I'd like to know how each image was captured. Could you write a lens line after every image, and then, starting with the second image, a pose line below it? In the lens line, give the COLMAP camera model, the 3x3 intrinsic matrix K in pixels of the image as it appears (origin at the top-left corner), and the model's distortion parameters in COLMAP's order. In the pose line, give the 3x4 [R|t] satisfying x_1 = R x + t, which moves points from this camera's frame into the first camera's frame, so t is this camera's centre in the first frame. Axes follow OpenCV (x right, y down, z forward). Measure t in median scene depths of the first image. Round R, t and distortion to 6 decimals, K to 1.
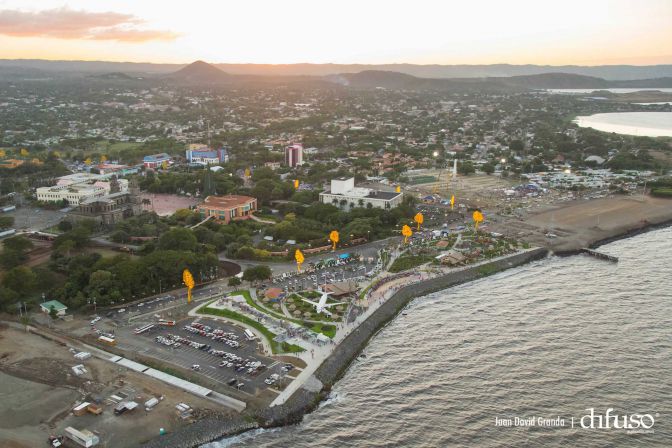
lens RADIAL K [[647.9, 0, 270.3], [0, 647.9, 224.6], [0, 0, 1]] dist [-0.006313, -0.002387]
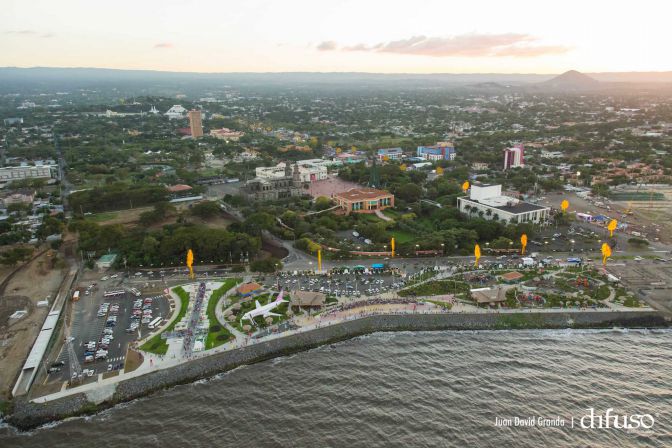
lens RADIAL K [[480.1, 0, 336.0], [0, 480.1, 224.0], [0, 0, 1]] dist [0.003705, 0.004416]
pose [[0.806763, 0.151550, -0.571110, 0.437336], [-0.121972, 0.988445, 0.089993, -0.064696], [0.578149, -0.002943, 0.815926, 0.381928]]
